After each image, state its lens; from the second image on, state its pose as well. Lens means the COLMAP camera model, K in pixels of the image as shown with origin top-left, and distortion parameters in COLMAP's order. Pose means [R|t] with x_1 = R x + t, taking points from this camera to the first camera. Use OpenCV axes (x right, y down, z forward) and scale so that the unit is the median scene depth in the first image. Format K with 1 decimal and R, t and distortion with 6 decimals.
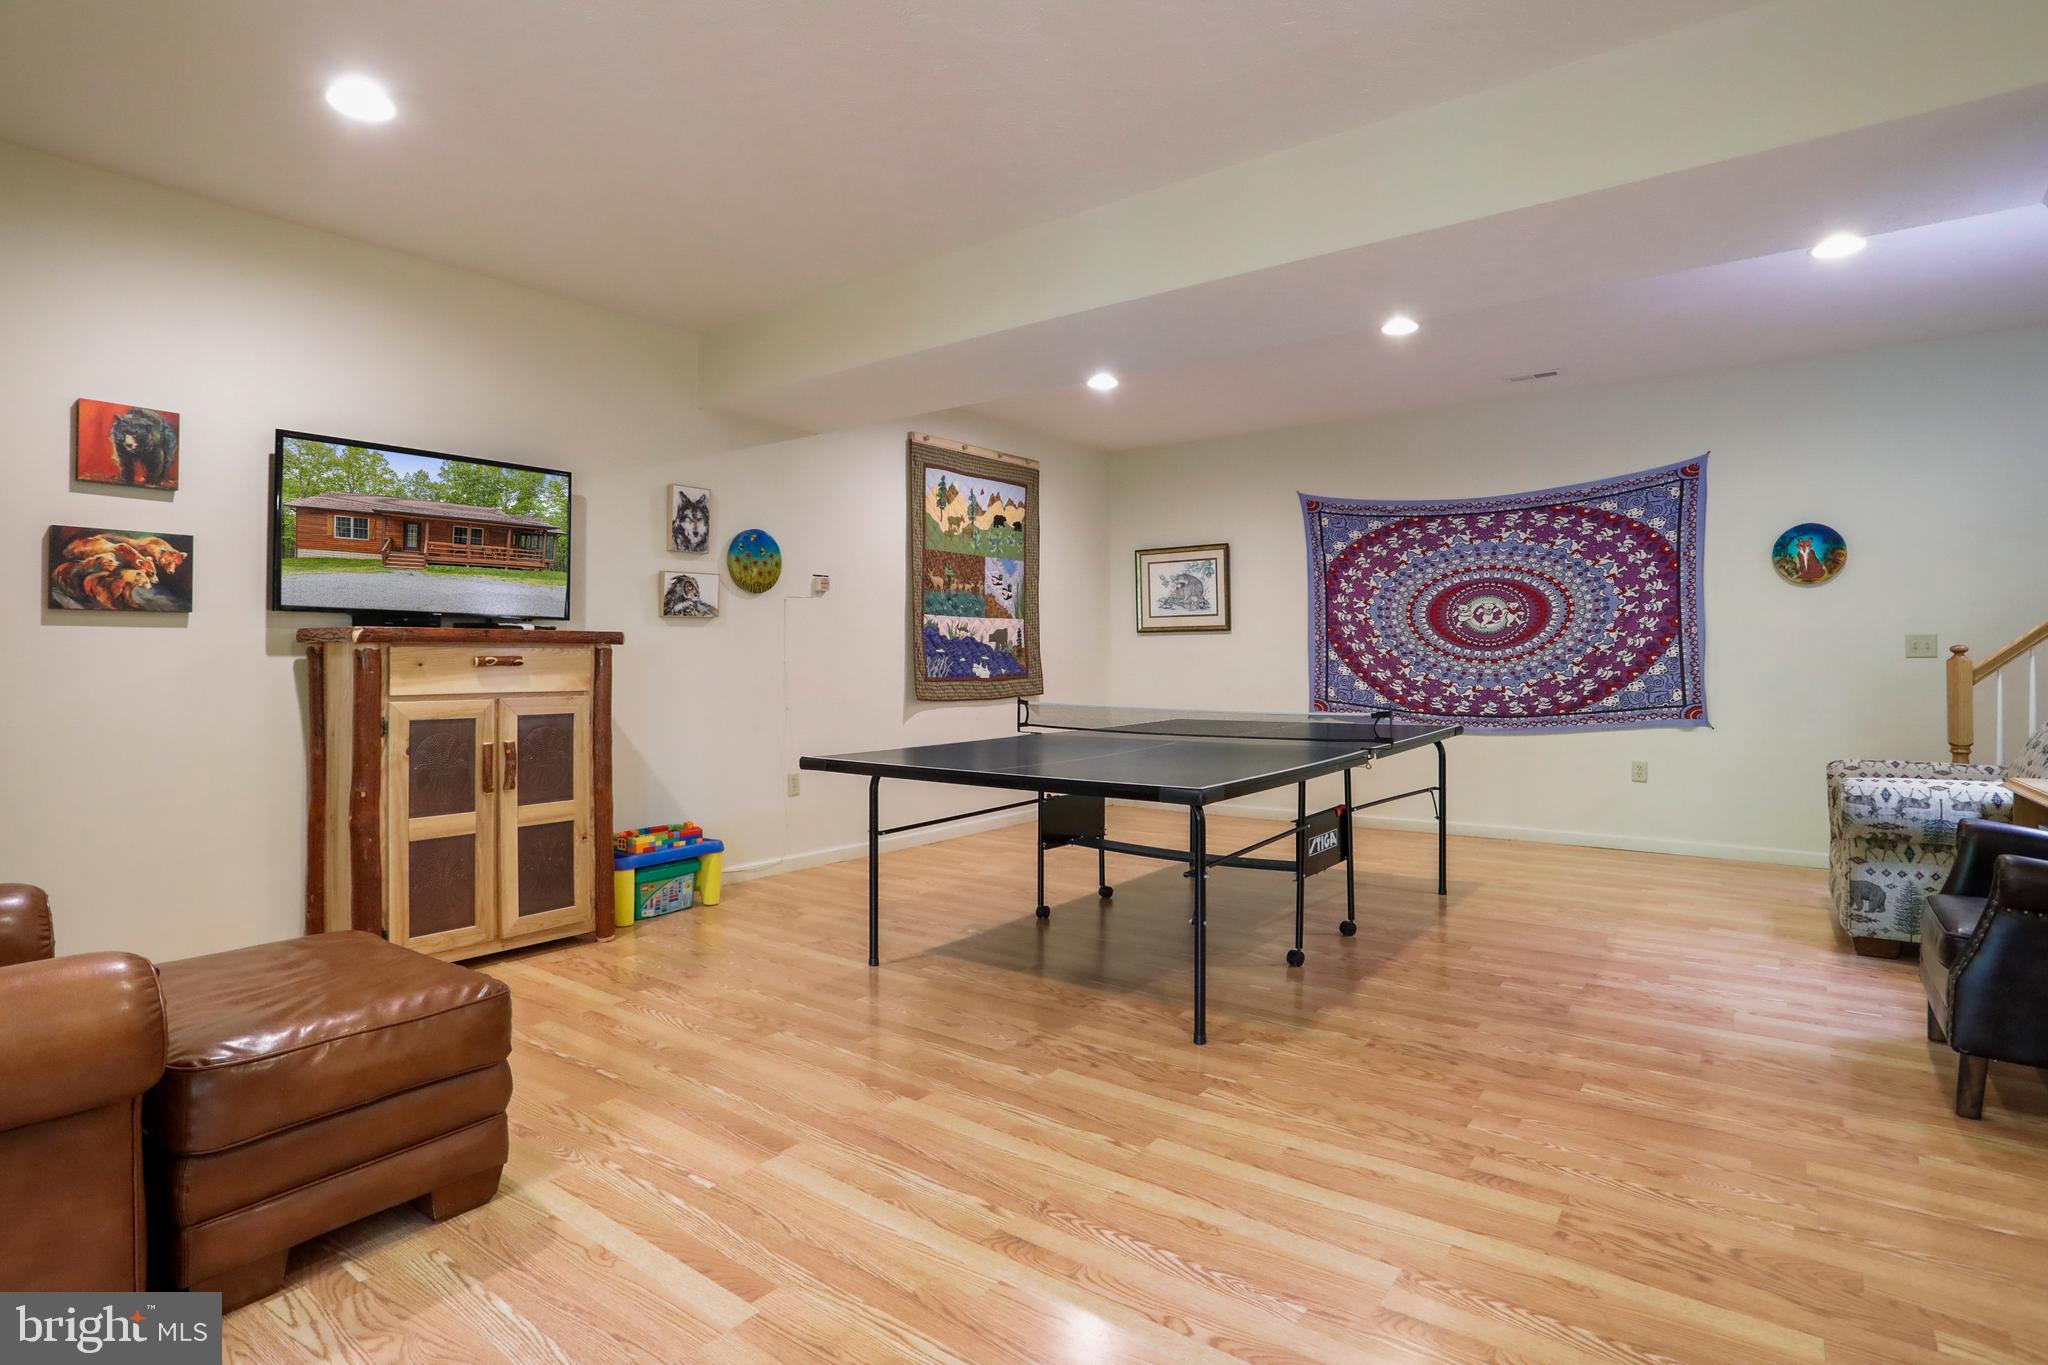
lens RADIAL K [[1030.7, 0, 1008.1], [0, 1030.7, 679.5], [0, 0, 1]] dist [-0.074280, 0.033933]
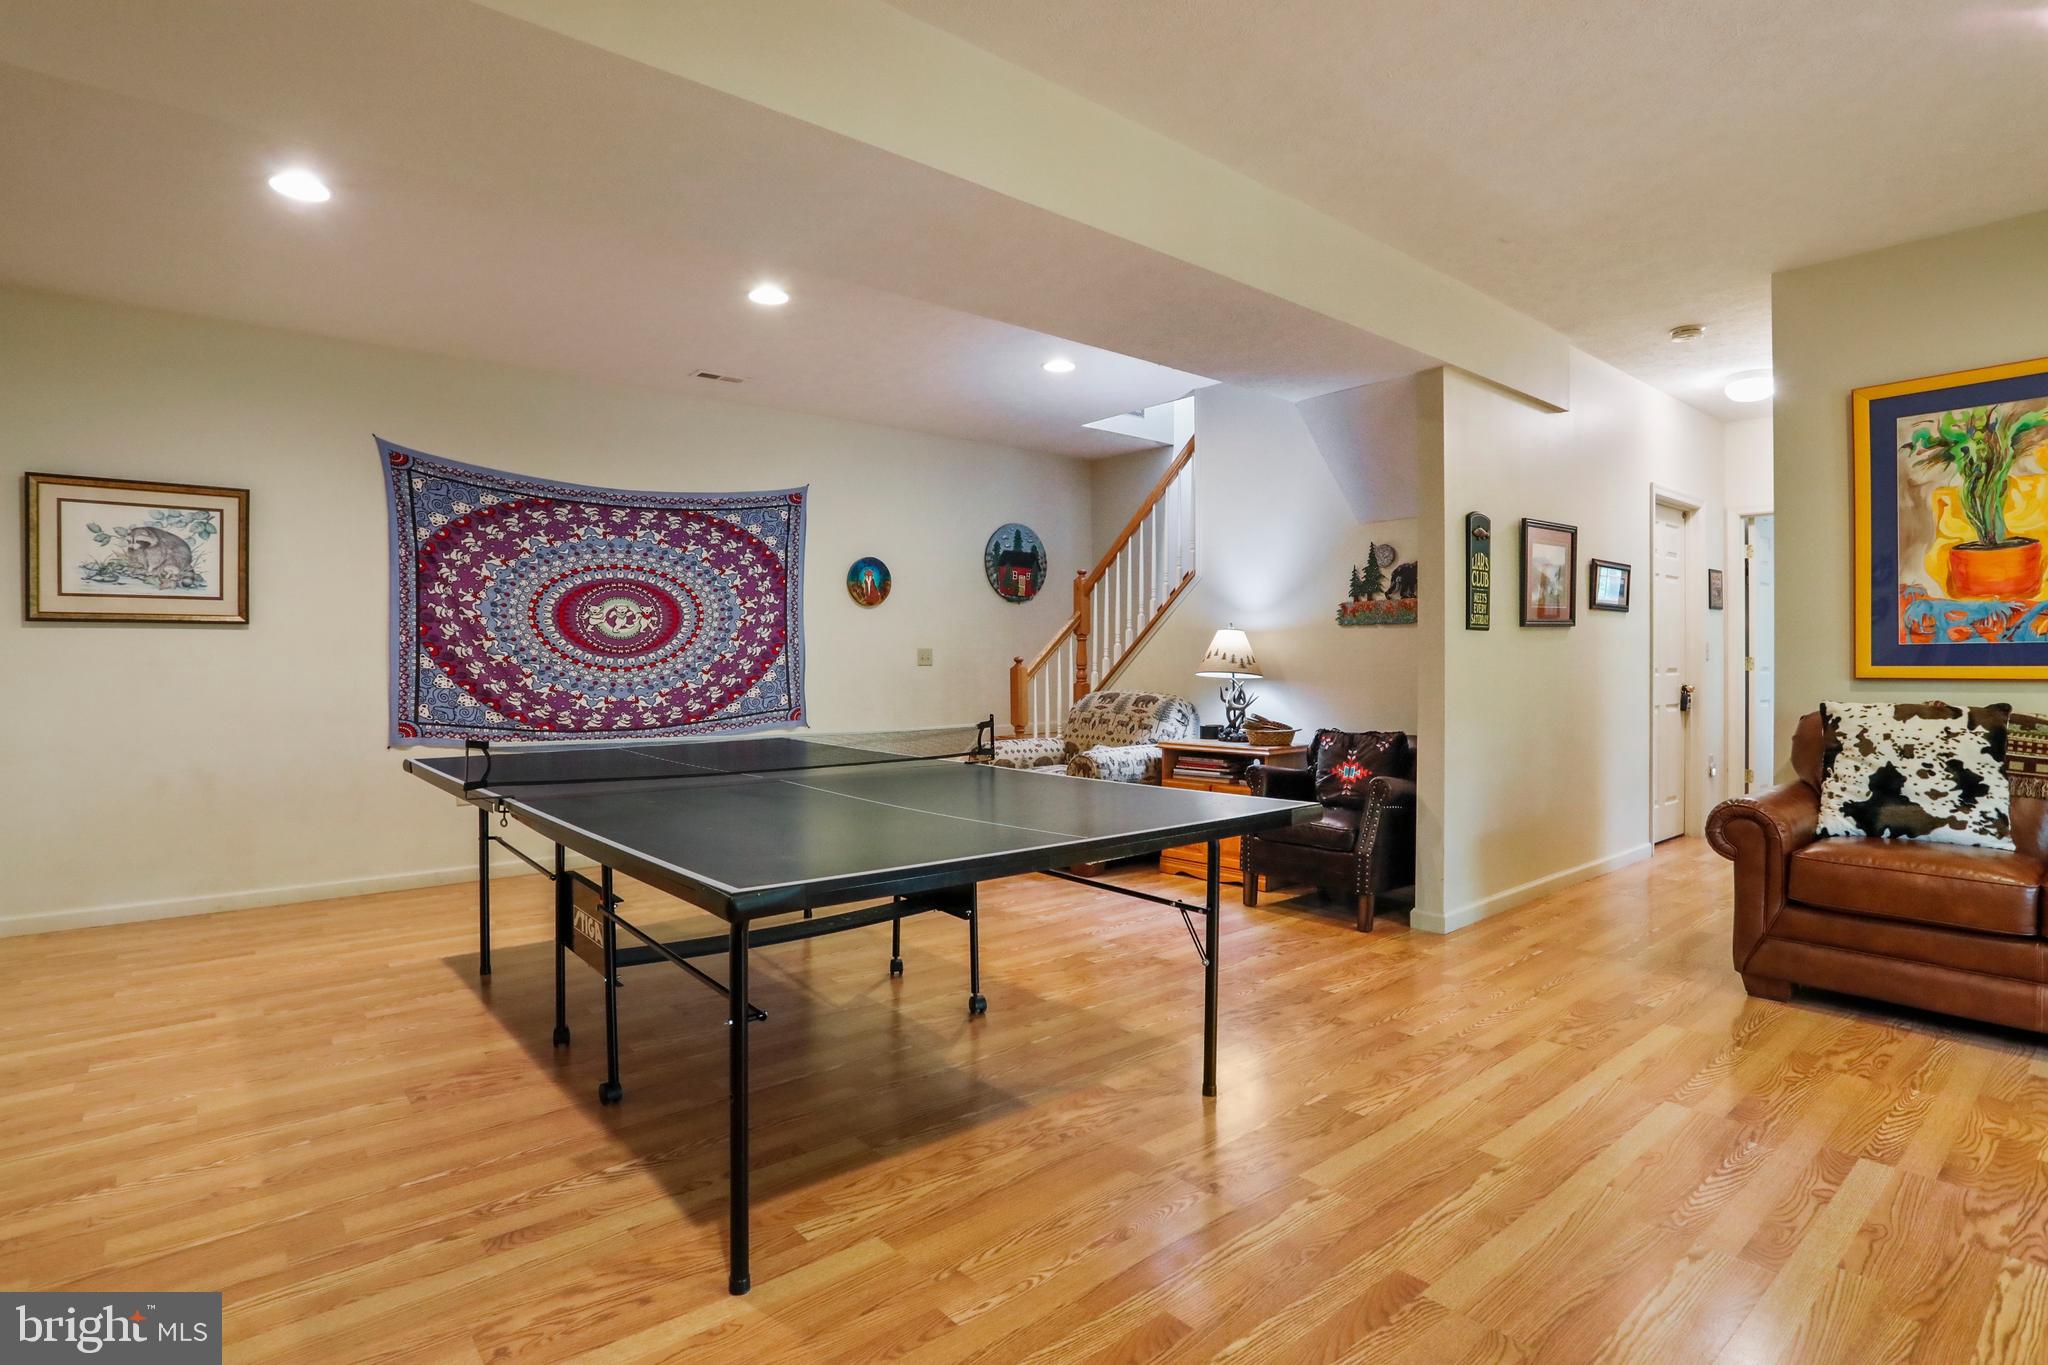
lens RADIAL K [[1030.7, 0, 1008.1], [0, 1030.7, 679.5], [0, 0, 1]] dist [-0.074280, 0.033933]
pose [[0.231592, -0.011307, 0.972747, -0.339901], [0.020305, 0.999771, 0.006787, -0.008267], [-0.972601, 0.018179, 0.231769, 0.453199]]
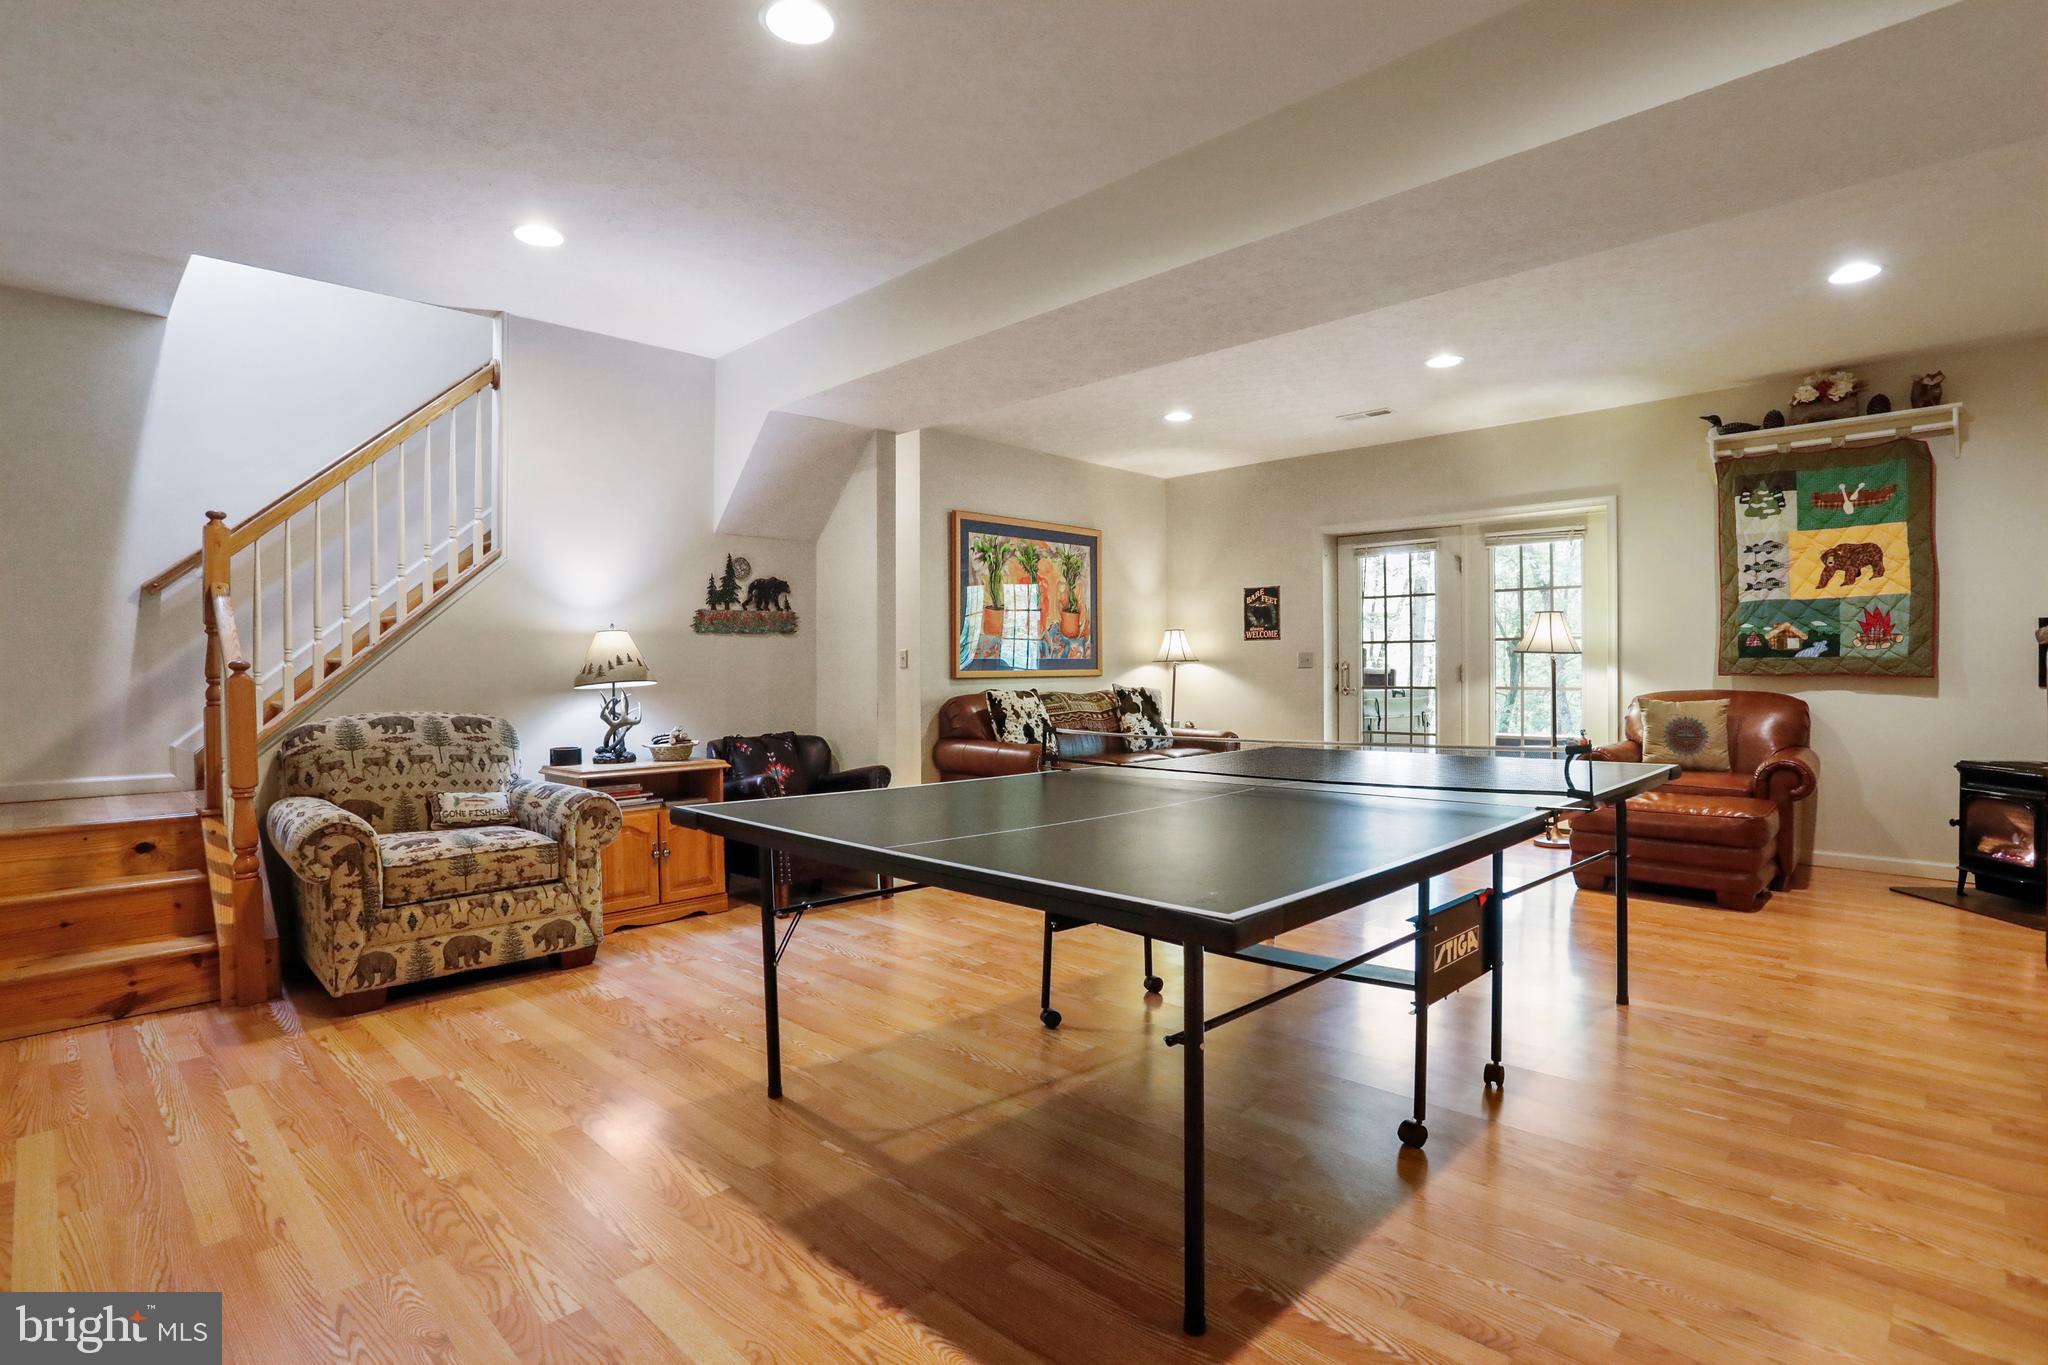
lens RADIAL K [[1030.7, 0, 1008.1], [0, 1030.7, 679.5], [0, 0, 1]] dist [-0.074280, 0.033933]
pose [[-0.991129, 0.009682, 0.132548, 0.170021], [0.013656, 0.999483, 0.029108, -0.023336], [-0.132198, 0.030659, -0.990749, 1.158035]]
